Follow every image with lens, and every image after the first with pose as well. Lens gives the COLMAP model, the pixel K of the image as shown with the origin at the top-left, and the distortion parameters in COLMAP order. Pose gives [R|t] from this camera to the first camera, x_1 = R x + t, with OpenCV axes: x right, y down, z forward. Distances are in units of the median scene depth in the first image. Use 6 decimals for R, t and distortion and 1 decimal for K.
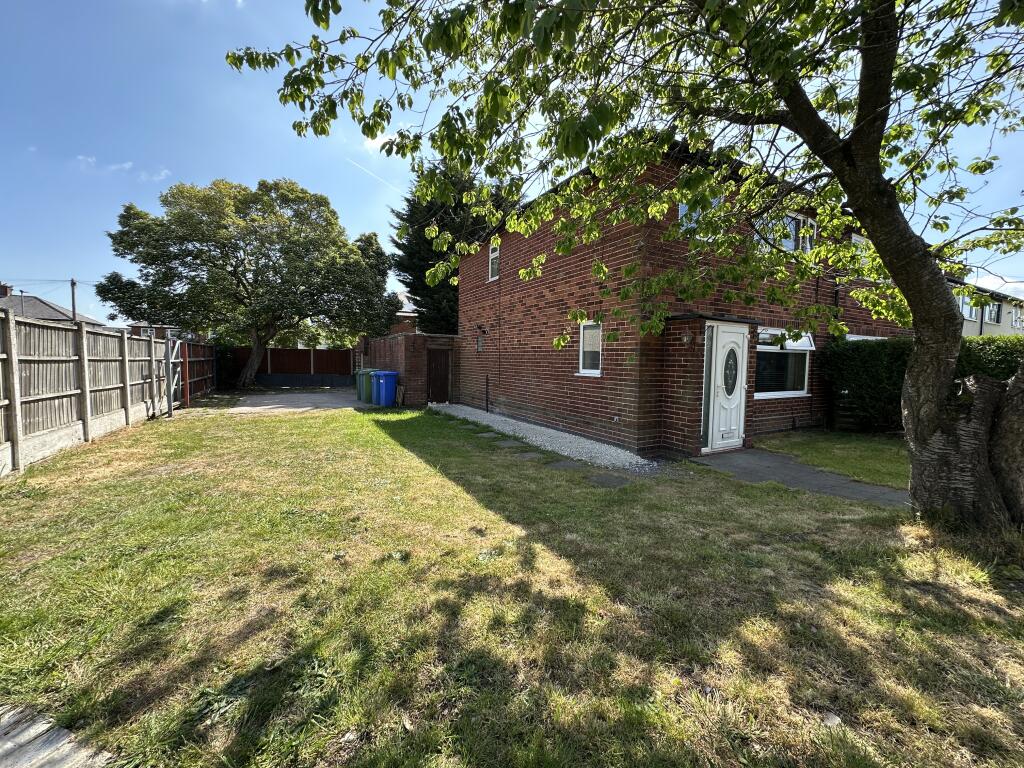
lens RADIAL K [[407.3, 0, 511.0], [0, 407.3, 386.0], [0, 0, 1]] dist [-0.004843, 0.000268]
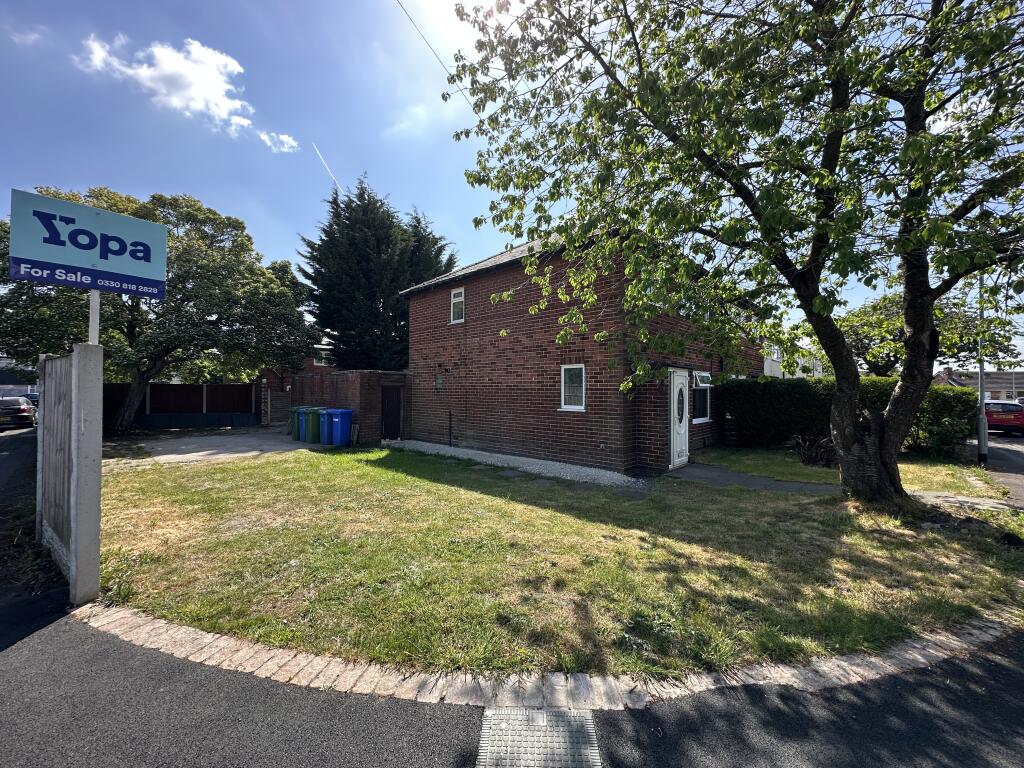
lens RADIAL K [[407.3, 0, 511.0], [0, 407.3, 386.0], [0, 0, 1]] dist [-0.004843, 0.000268]
pose [[0.952043, -0.006145, 0.305904, -0.398211], [0.028728, 0.997177, -0.069376, -0.023161], [-0.304614, 0.074837, 0.949531, -0.090572]]
